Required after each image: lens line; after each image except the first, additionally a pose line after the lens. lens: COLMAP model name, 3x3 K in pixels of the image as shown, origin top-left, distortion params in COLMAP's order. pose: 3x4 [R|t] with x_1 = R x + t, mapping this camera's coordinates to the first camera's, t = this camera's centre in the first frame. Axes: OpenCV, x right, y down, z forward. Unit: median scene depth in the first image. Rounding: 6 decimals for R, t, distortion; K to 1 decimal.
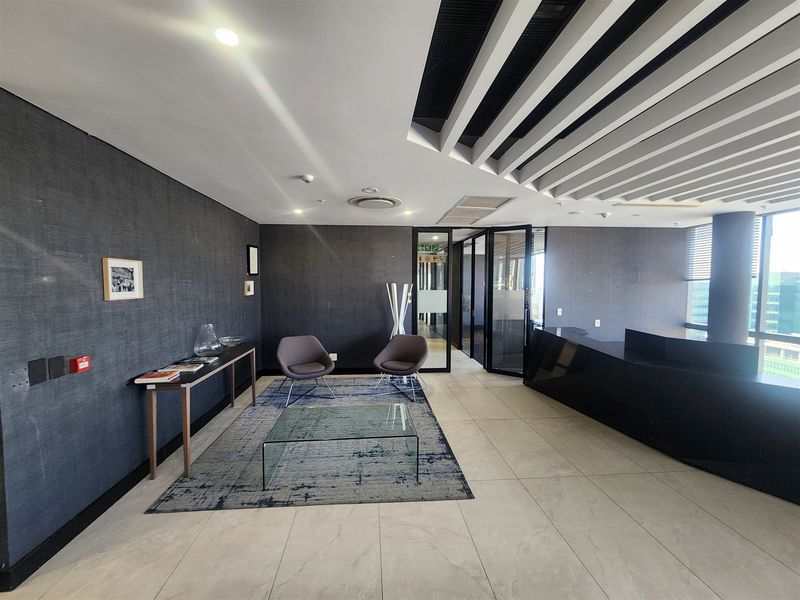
lens RADIAL K [[323.0, 0, 404.5], [0, 323.0, 297.3], [0, 0, 1]] dist [-0.002642, -0.000671]
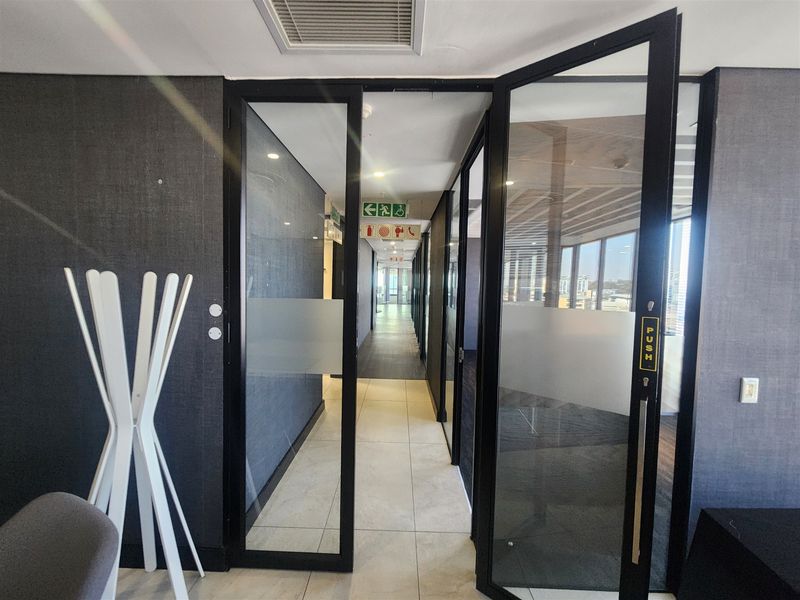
lens RADIAL K [[323.0, 0, 404.5], [0, 323.0, 297.3], [0, 0, 1]] dist [-0.002642, -0.000671]
pose [[0.993557, 0.027171, -0.110026, 0.253592], [-0.028007, 0.999589, -0.006063, -0.028238], [0.109817, 0.009105, 0.993910, 0.818370]]
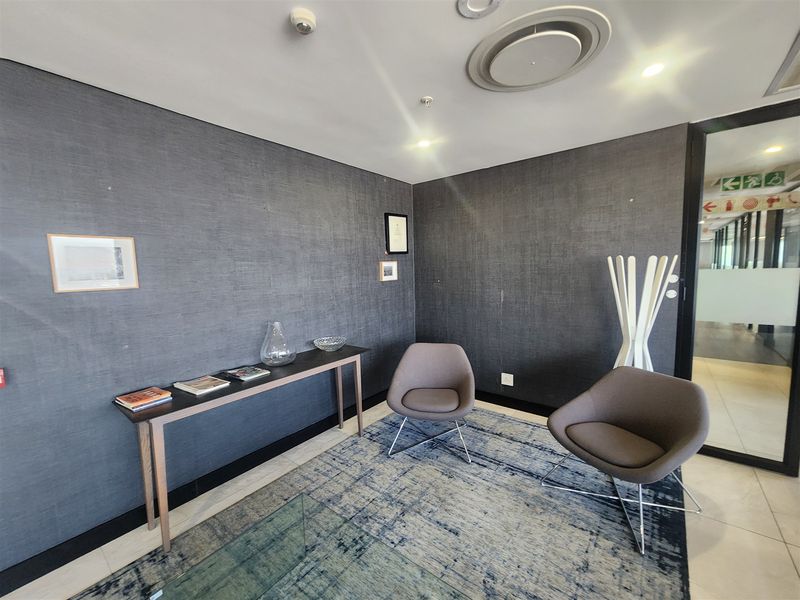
lens RADIAL K [[323.0, 0, 404.5], [0, 323.0, 297.3], [0, 0, 1]] dist [-0.002642, -0.000671]
pose [[0.714978, 0.042950, -0.697827, 0.072921], [-0.002071, 0.998237, 0.059319, -0.011130], [0.699144, -0.040966, 0.713806, 0.458995]]
